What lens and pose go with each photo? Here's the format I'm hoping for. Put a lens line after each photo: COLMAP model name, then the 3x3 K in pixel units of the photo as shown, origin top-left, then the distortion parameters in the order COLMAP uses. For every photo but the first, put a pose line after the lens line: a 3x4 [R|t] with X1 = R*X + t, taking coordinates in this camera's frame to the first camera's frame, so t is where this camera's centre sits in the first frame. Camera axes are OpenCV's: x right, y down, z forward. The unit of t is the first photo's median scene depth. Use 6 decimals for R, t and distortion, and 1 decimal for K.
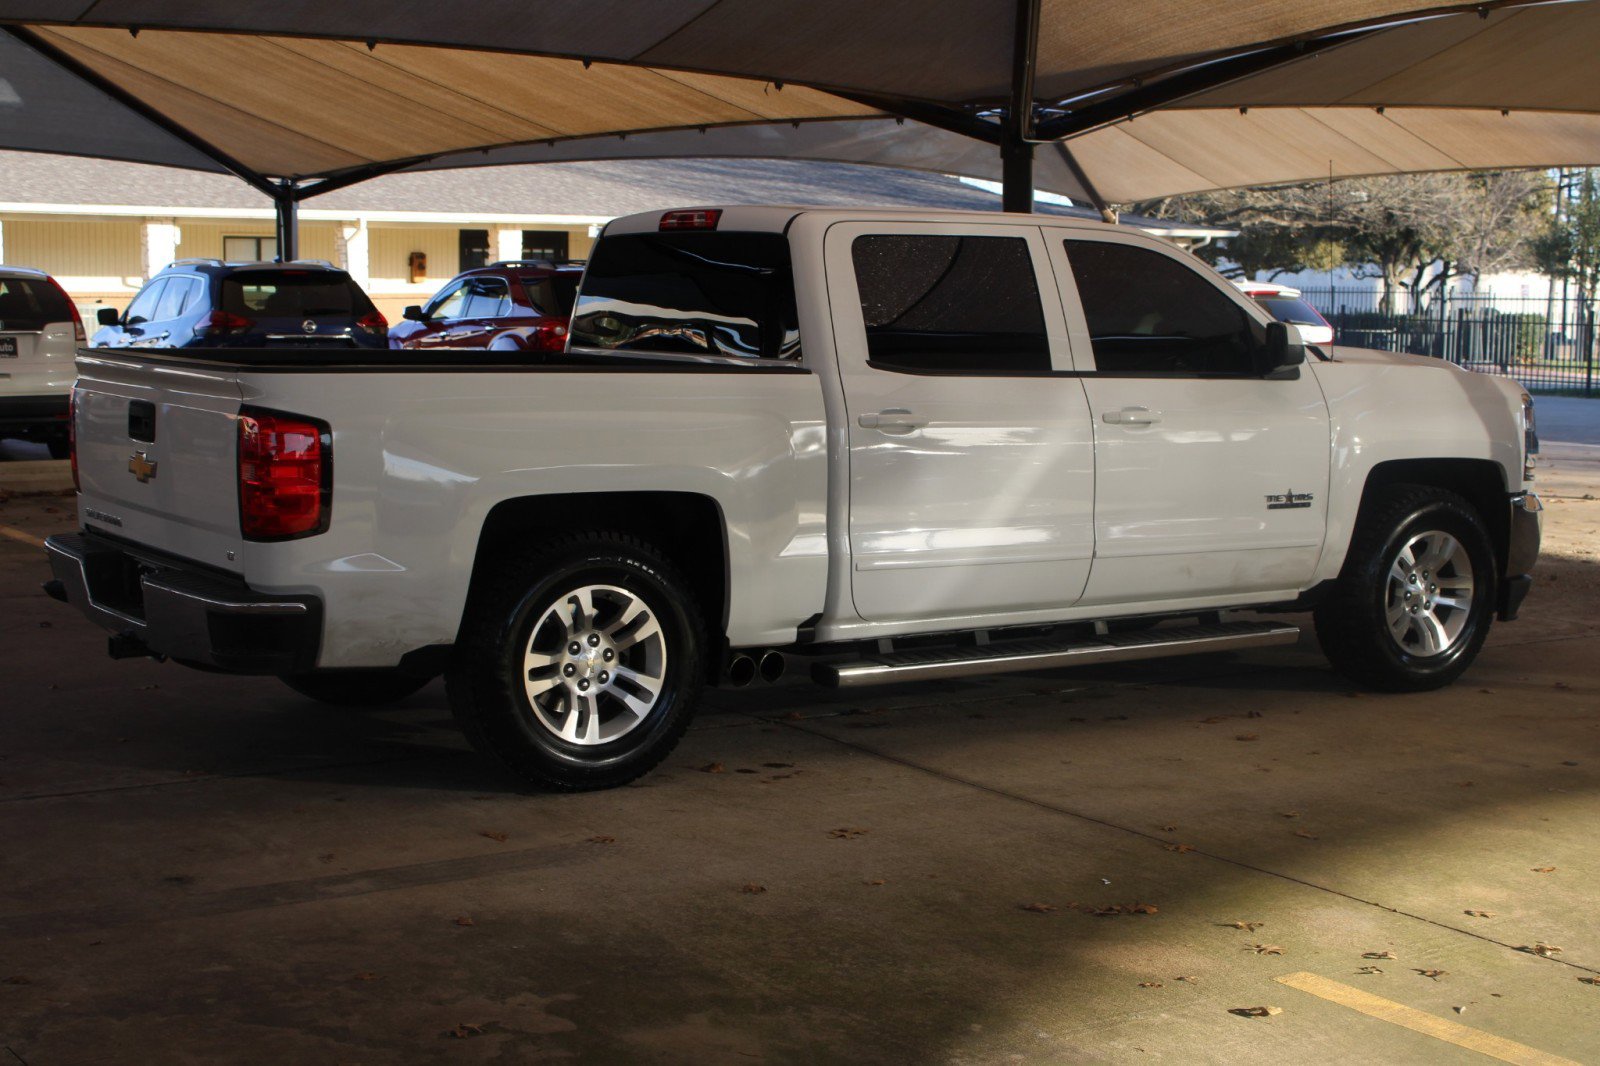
lens RADIAL K [[2365.1, 0, 752.8], [0, 2365.1, 525.1], [0, 0, 1]] dist [-0.103517, 0.620678]
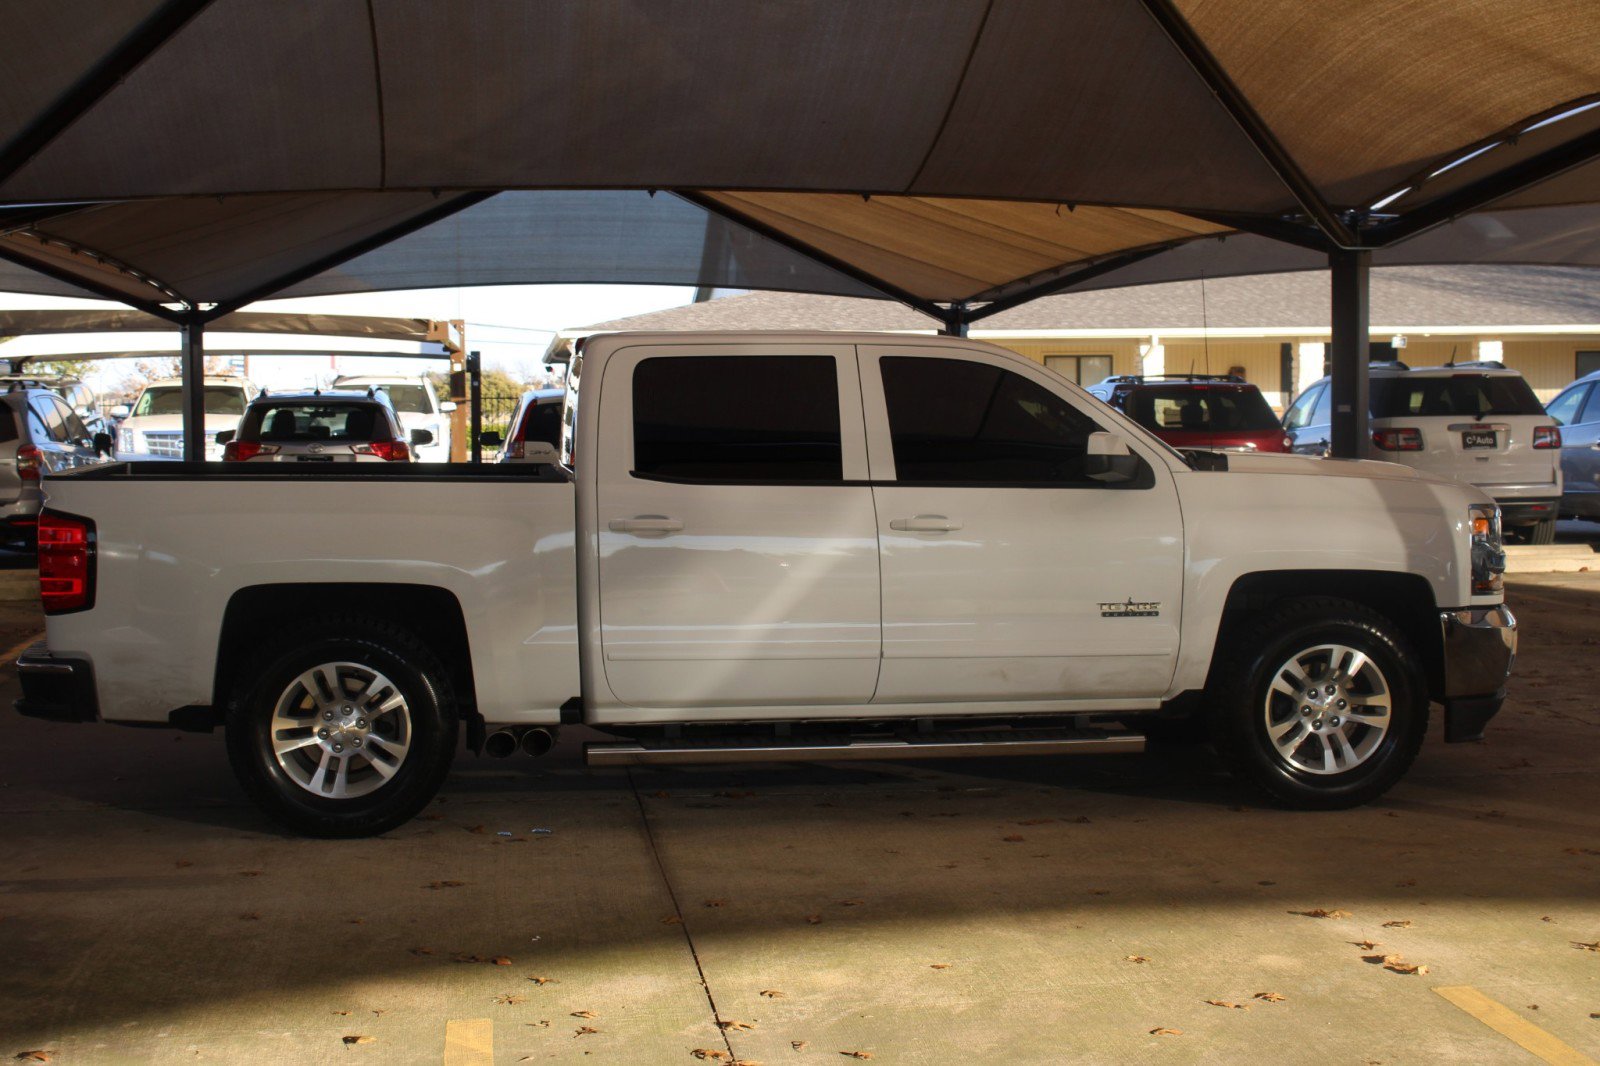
lens RADIAL K [[2365.1, 0, 752.8], [0, 2365.1, 525.1], [0, 0, 1]] dist [-0.103517, 0.620678]
pose [[0.897357, 0.006295, -0.441261, 0.557473], [-0.027555, 0.998746, -0.041789, 0.000449], [0.440445, 0.049658, 0.896405, 0.027931]]
